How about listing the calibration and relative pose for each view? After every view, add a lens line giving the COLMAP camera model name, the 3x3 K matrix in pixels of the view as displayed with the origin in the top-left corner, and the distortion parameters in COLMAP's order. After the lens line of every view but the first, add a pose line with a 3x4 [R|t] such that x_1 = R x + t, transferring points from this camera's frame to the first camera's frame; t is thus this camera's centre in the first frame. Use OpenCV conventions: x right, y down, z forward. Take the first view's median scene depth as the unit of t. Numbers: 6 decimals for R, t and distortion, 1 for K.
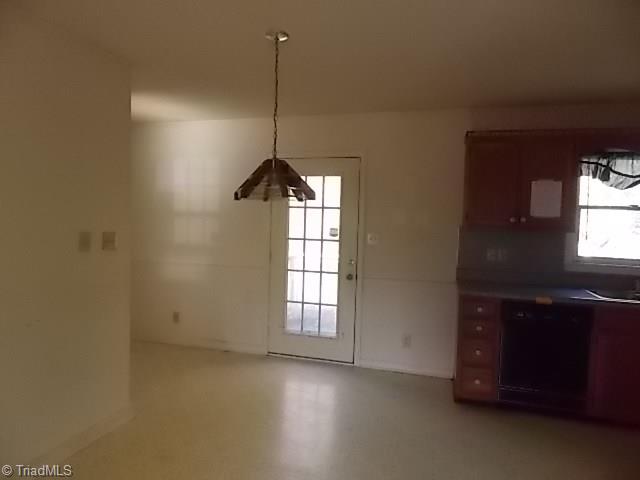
lens RADIAL K [[425.5, 0, 320.0], [0, 425.5, 240.0], [0, 0, 1]] dist [0.007421, 0.001794]
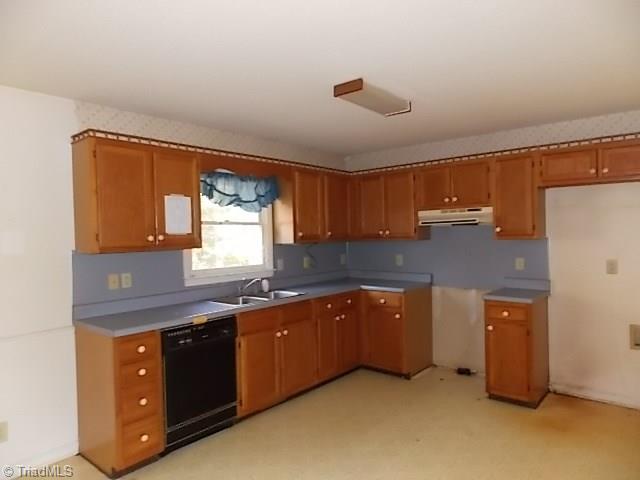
lens RADIAL K [[425.5, 0, 320.0], [0, 425.5, 240.0], [0, 0, 1]] dist [0.007421, 0.001794]
pose [[0.400026, -0.053397, 0.914947, -0.219434], [0.086499, 0.996045, 0.020311, -0.031837], [-0.912413, 0.071017, 0.403063, 0.327730]]
